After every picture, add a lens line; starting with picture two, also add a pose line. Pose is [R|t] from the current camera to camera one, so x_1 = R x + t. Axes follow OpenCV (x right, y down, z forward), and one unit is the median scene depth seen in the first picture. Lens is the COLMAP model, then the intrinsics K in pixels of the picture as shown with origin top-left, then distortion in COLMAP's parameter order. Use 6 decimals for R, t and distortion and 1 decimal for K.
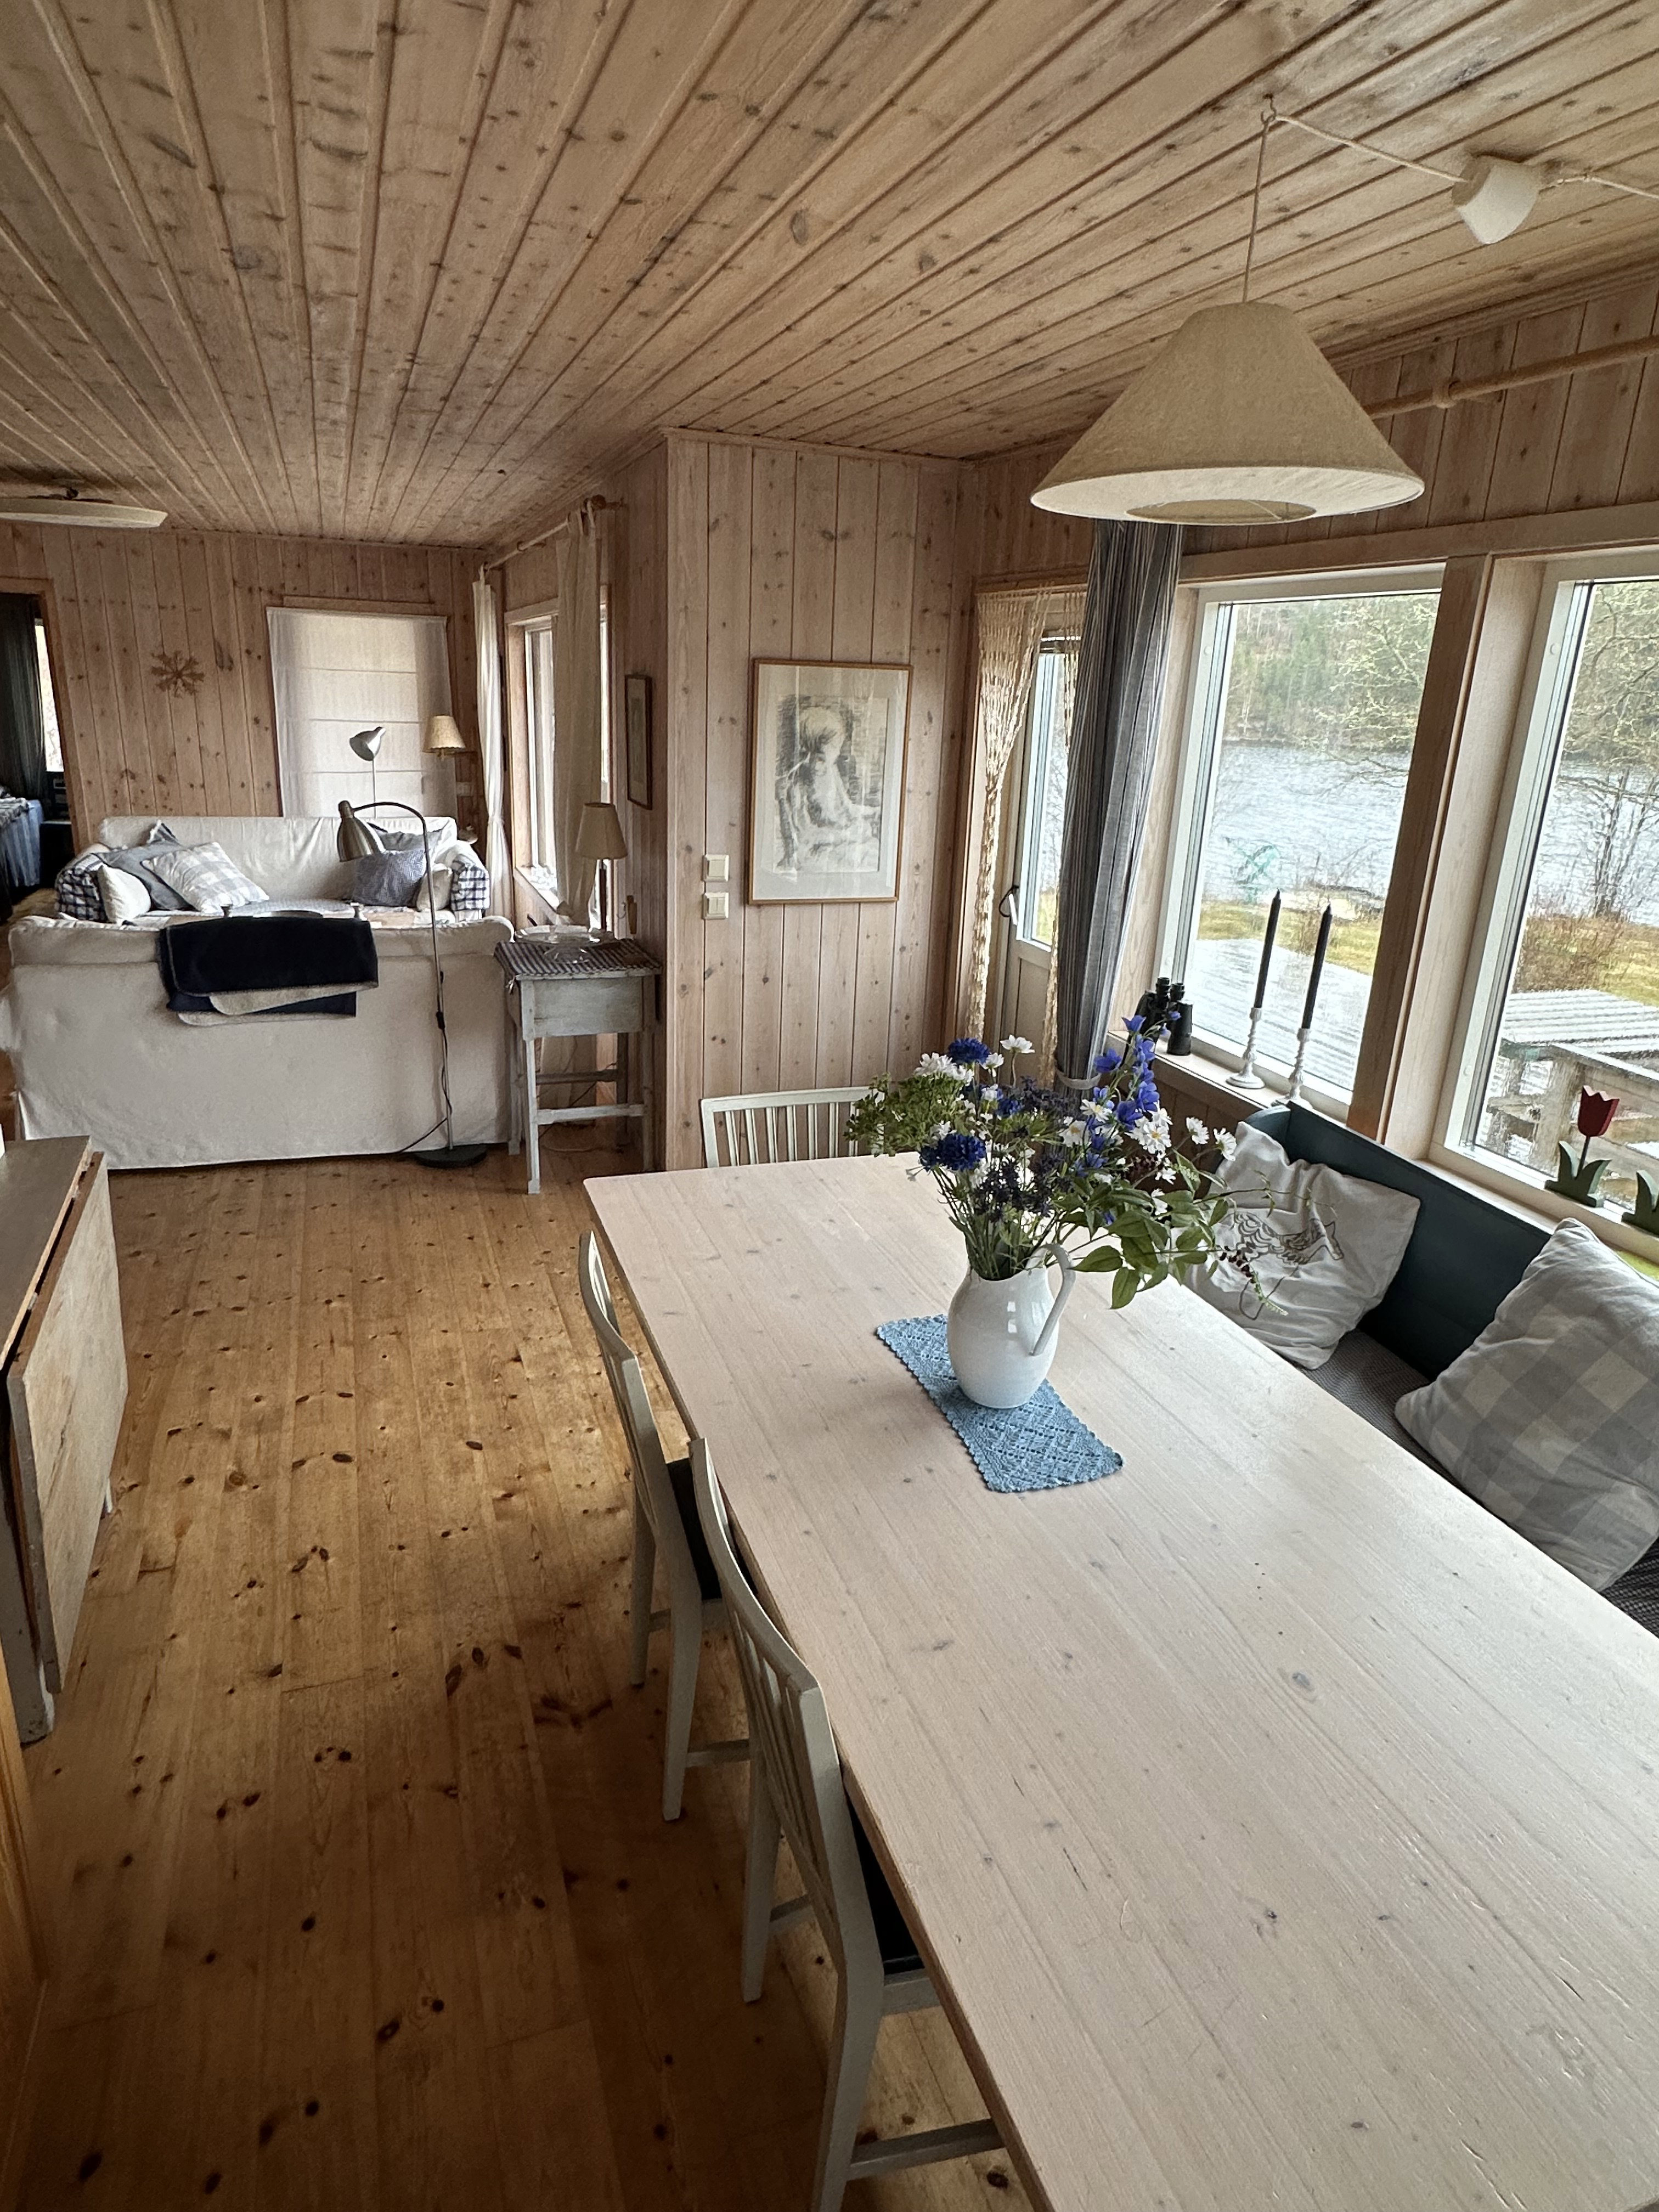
lens RADIAL K [[1326.5, 0, 817.7], [0, 1326.5, 1107.1], [0, 0, 1]] dist [0.000156, -0.000724]
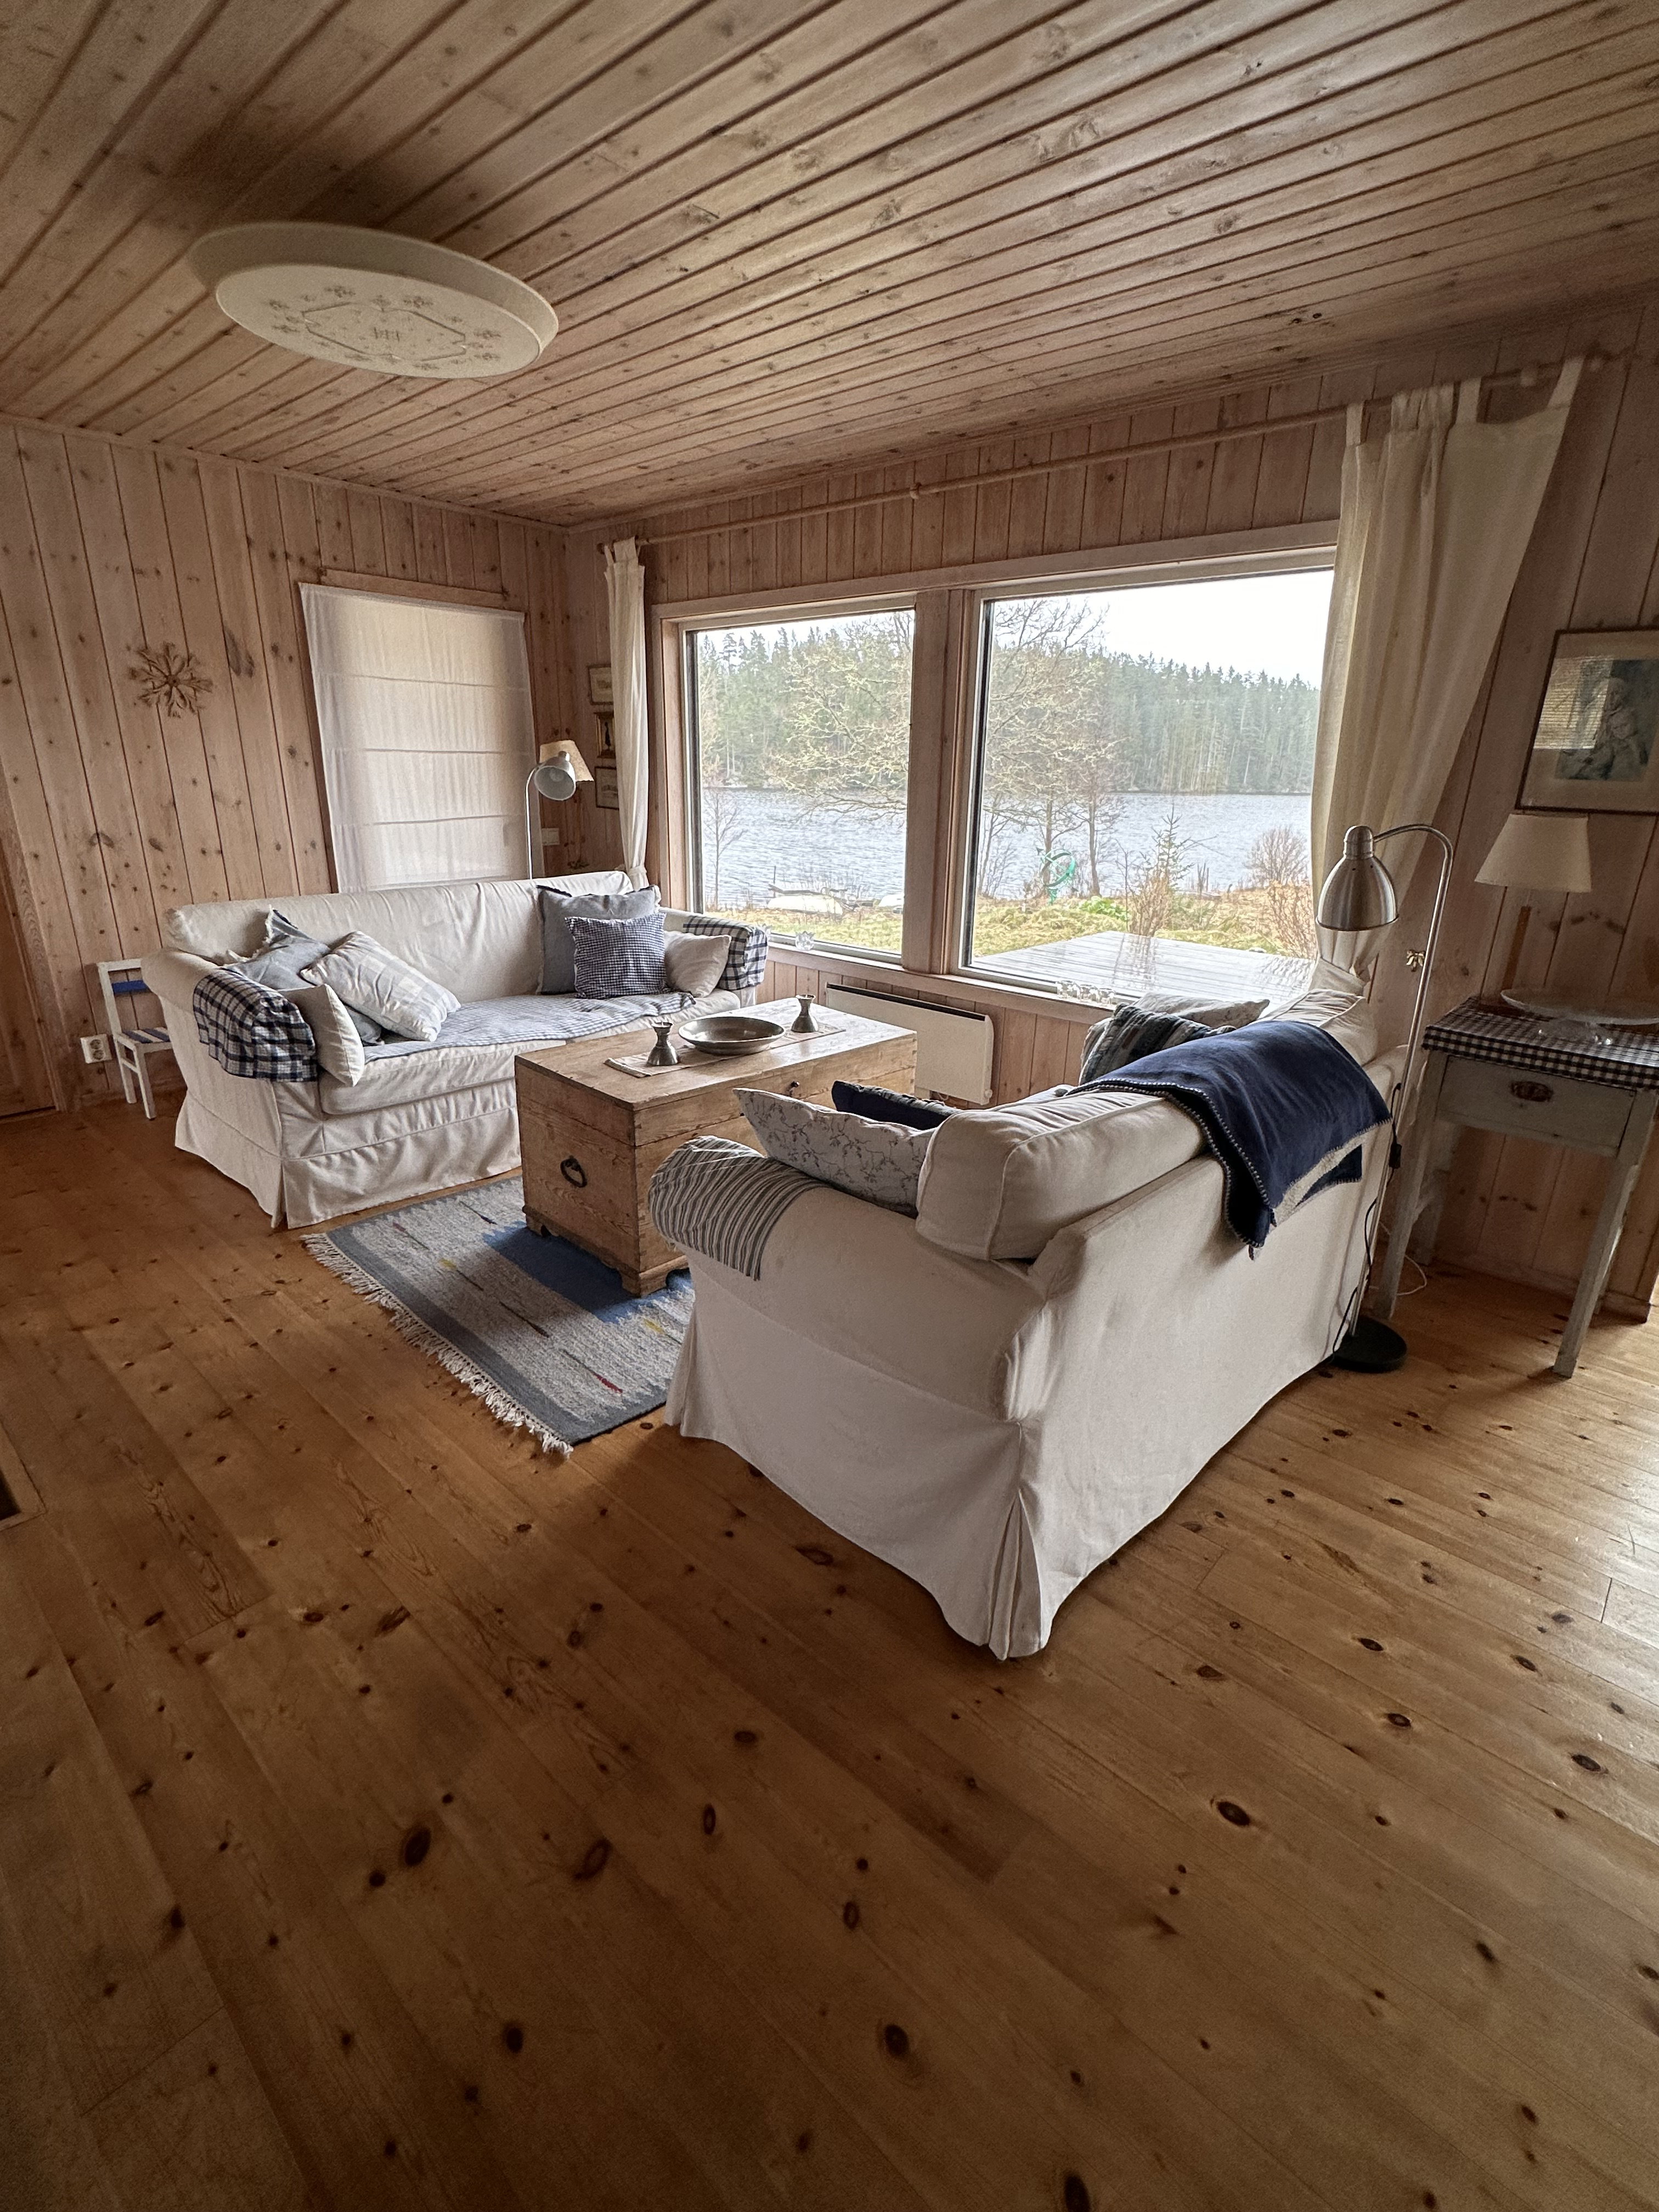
lens RADIAL K [[1028.2, 0, 846.6], [0, 1028.2, 1100.9], [0, 0, 1]] dist [0.000254, 0.000212]
pose [[0.877488, -0.171112, 0.448034, -0.452900], [0.162114, 0.985025, 0.058692, -0.100554], [-0.451368, 0.021131, 0.892088, 0.408887]]
